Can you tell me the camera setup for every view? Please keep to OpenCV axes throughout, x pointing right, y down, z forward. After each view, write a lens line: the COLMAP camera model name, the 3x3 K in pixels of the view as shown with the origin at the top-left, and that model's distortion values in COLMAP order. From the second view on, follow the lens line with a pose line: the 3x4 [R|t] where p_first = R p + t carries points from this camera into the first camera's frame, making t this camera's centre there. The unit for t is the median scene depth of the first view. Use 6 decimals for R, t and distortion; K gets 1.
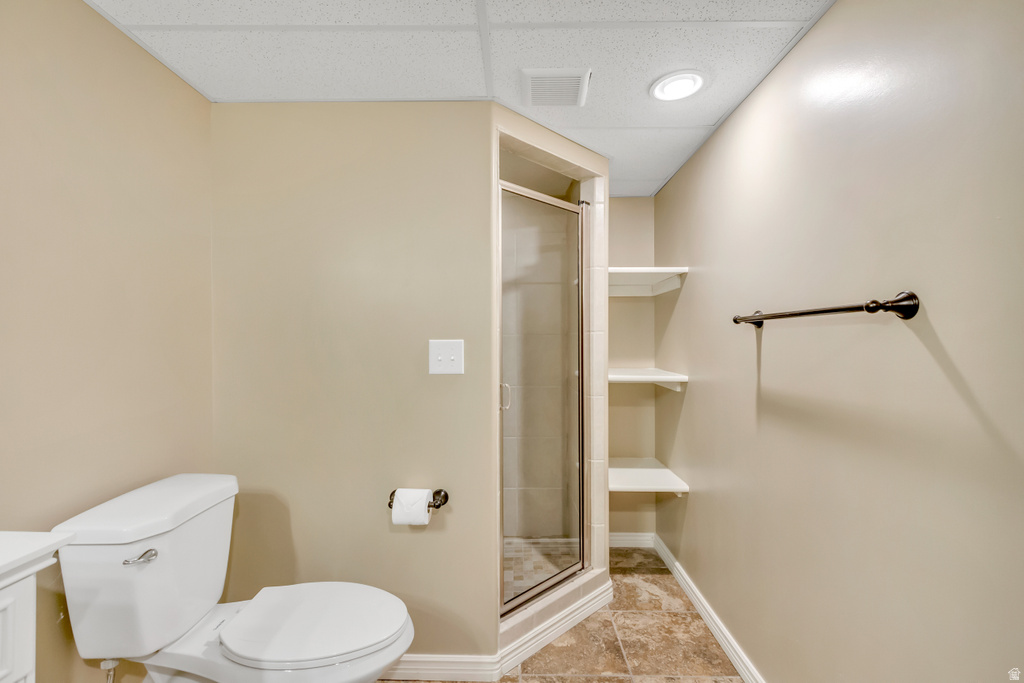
lens RADIAL K [[469.4, 0, 513.0], [0, 469.4, 347.2], [0, 0, 1]] dist [0.004778, -0.000929]
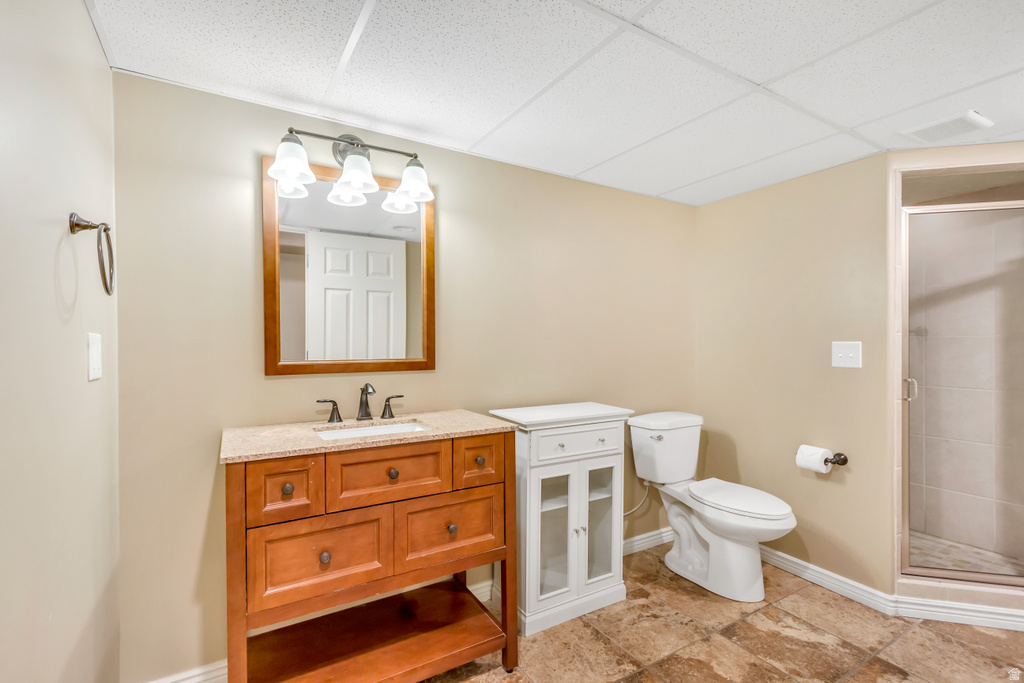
lens RADIAL K [[469.4, 0, 513.0], [0, 469.4, 347.2], [0, 0, 1]] dist [0.004778, -0.000929]
pose [[0.525121, 0.004045, -0.851018, 0.512529], [-0.007631, 0.999971, 0.000044, 0.007086], [0.850994, 0.006471, 0.525136, -0.522192]]
